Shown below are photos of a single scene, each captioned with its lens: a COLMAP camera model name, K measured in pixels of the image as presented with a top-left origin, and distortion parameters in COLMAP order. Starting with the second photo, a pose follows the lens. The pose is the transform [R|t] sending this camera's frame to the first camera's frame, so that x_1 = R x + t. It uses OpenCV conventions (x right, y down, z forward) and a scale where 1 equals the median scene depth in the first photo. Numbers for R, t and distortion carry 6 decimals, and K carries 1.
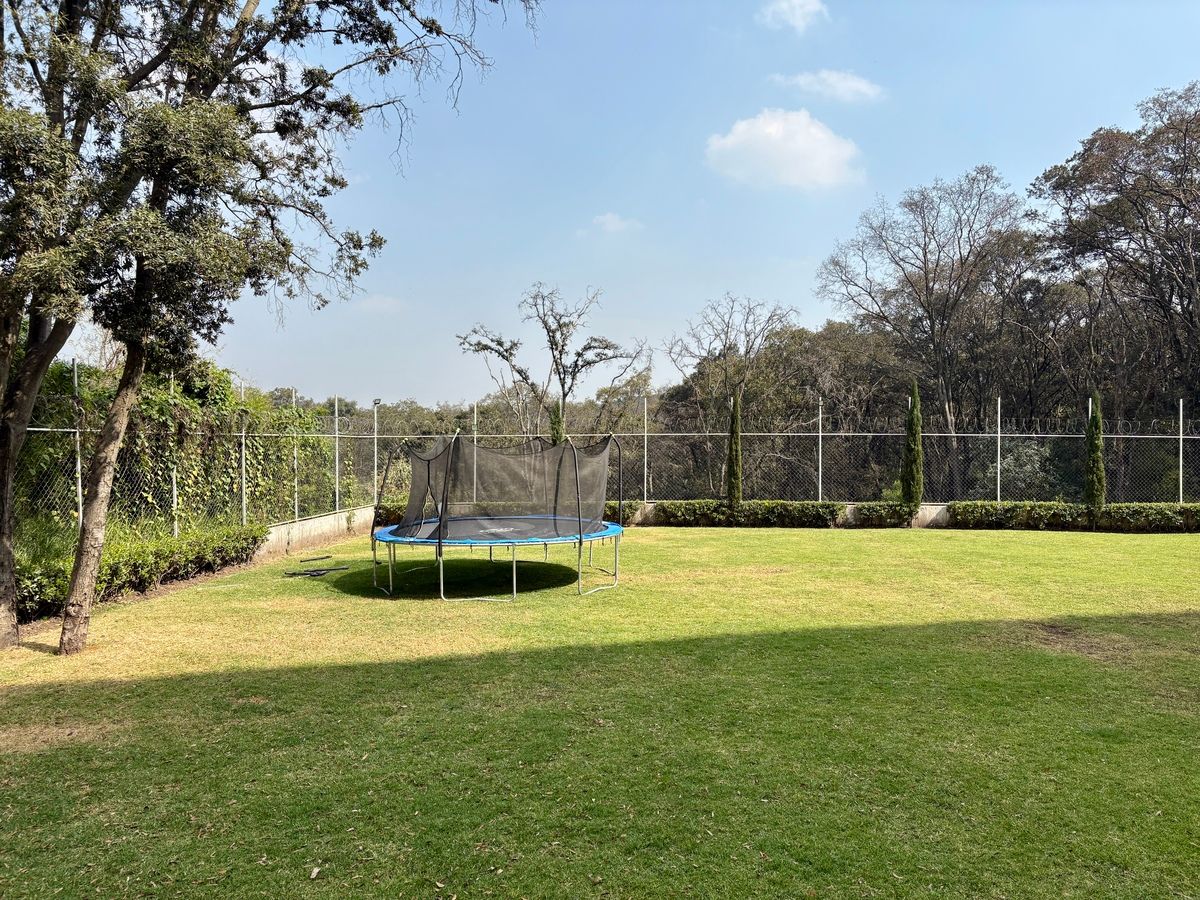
lens RADIAL K [[916.4, 0, 608.9], [0, 916.4, 449.1], [0, 0, 1]] dist [0.054529, -0.056845]
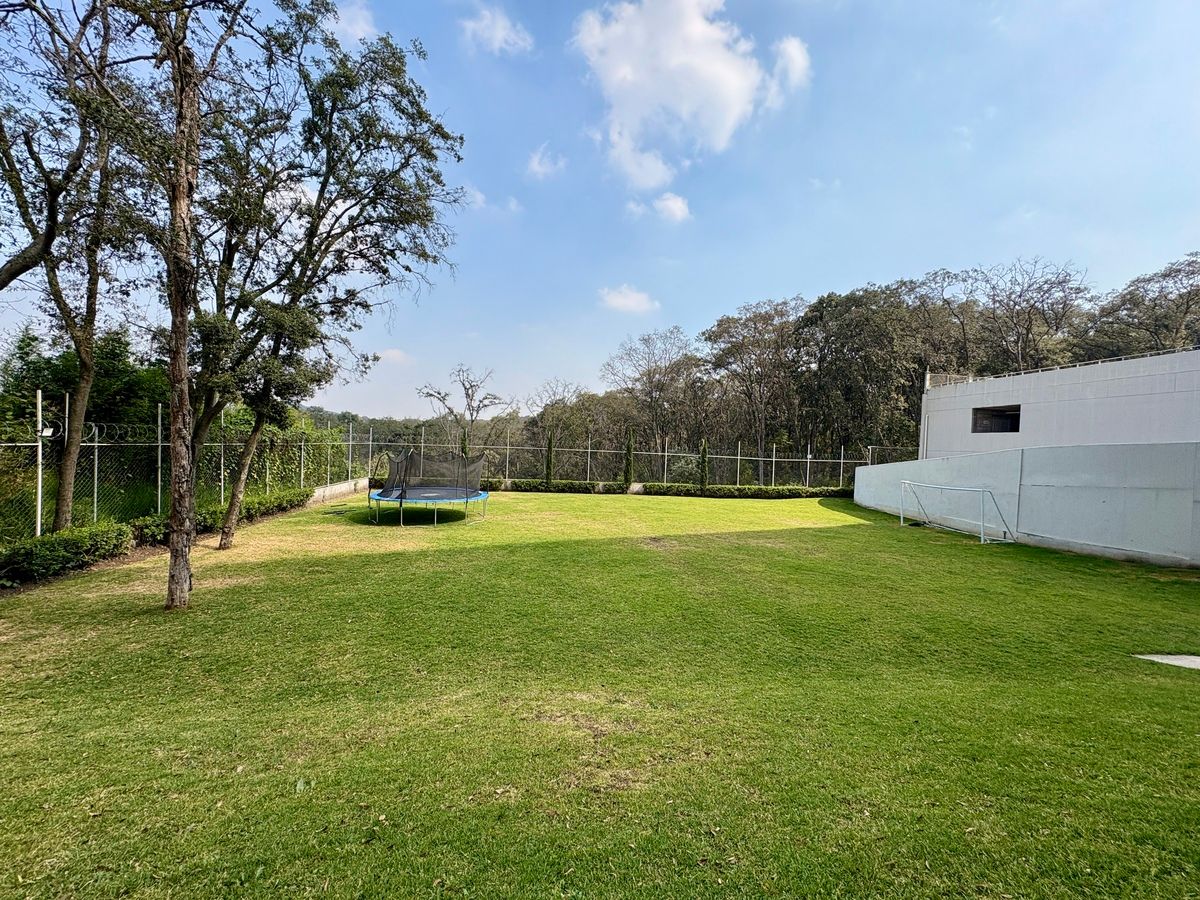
lens RADIAL K [[477.3, 0, 594.9], [0, 477.3, 450.2], [0, 0, 1]] dist [-0.001136, 0.000511]
pose [[0.980150, 0.037974, 0.194588, 0.038712], [-0.039424, 0.999216, 0.003585, -0.036320], [-0.194299, -0.011185, 0.980879, -0.187975]]
